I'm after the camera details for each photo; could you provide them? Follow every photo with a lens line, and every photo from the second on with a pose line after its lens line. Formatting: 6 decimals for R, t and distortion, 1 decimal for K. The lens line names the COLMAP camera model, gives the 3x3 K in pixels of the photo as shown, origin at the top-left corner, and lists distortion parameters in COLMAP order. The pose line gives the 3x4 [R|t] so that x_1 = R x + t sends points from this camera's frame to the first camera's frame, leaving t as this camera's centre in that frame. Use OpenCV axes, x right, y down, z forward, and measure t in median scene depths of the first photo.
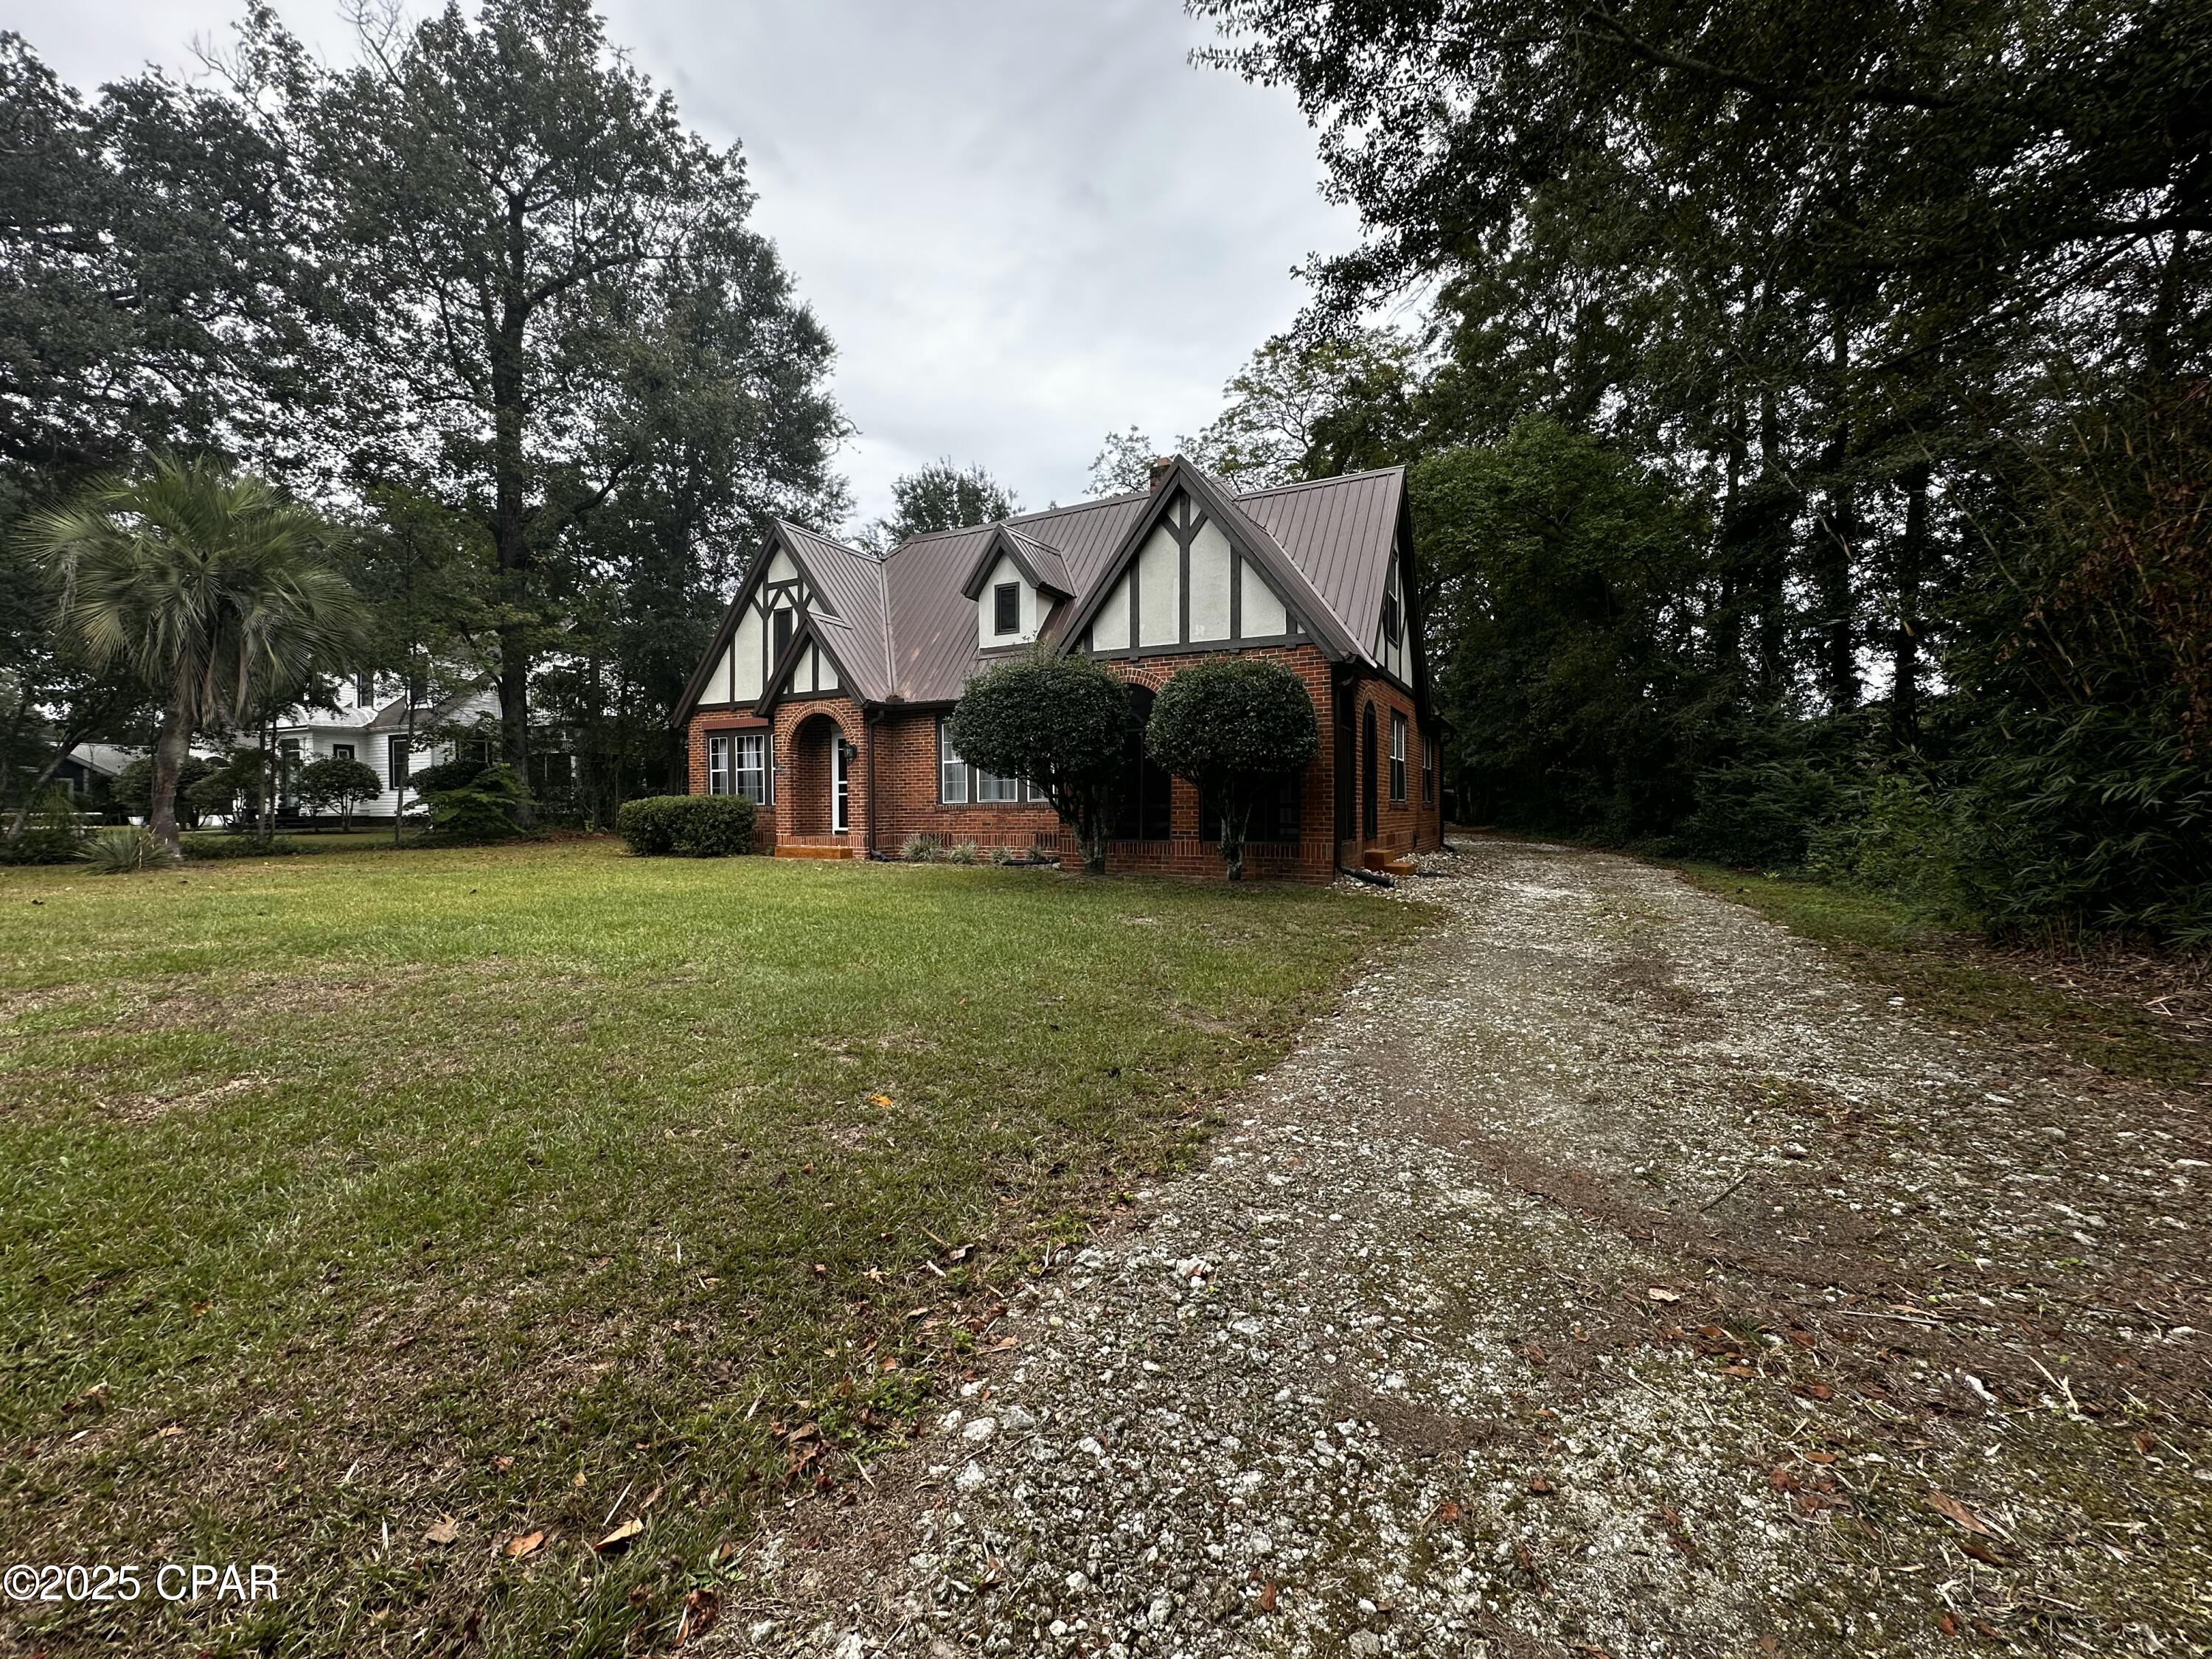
lens RADIAL K [[880.9, 0, 1122.0], [0, 880.9, 833.6], [0, 0, 1]] dist [-0.003946, -0.000268]
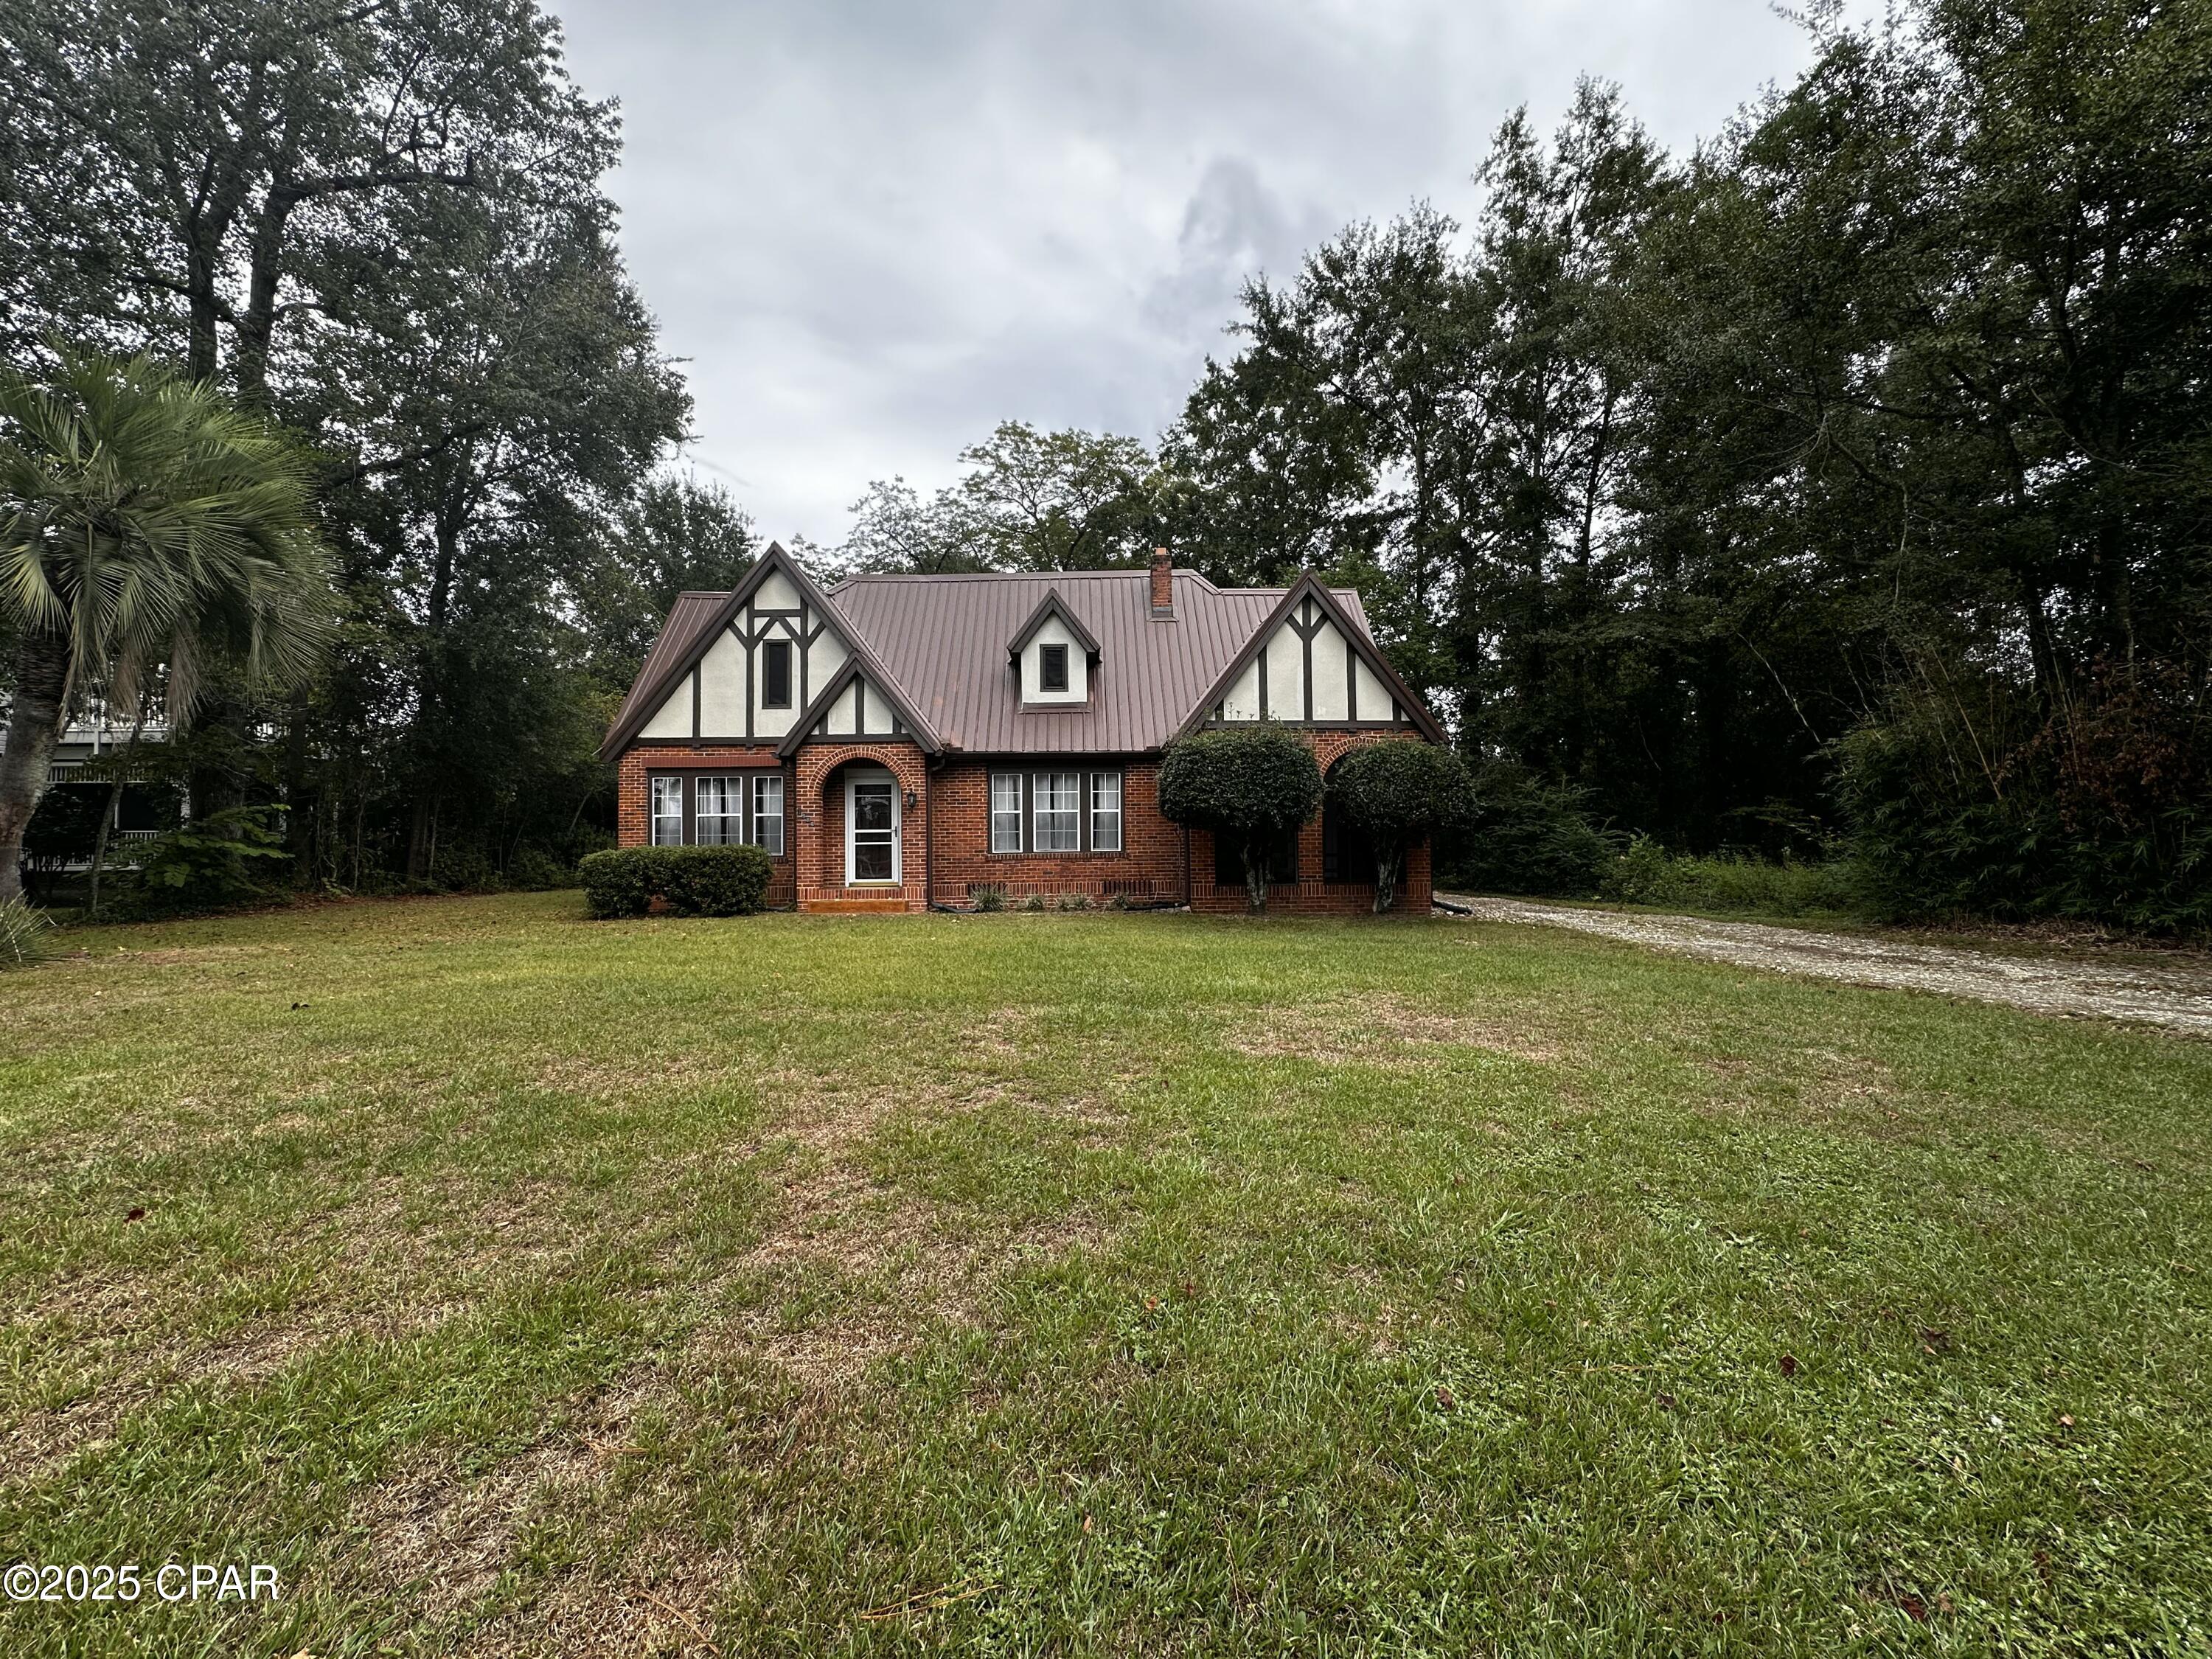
lens RADIAL K [[880.9, 0, 1109.4], [0, 880.9, 830.1], [0, 0, 1]] dist [-0.003946, -0.000268]
pose [[0.885626, 0.008441, 0.464322, -0.533634], [0.018456, 0.998405, -0.053352, -0.004230], [-0.464032, 0.055819, 0.884058, 0.048996]]
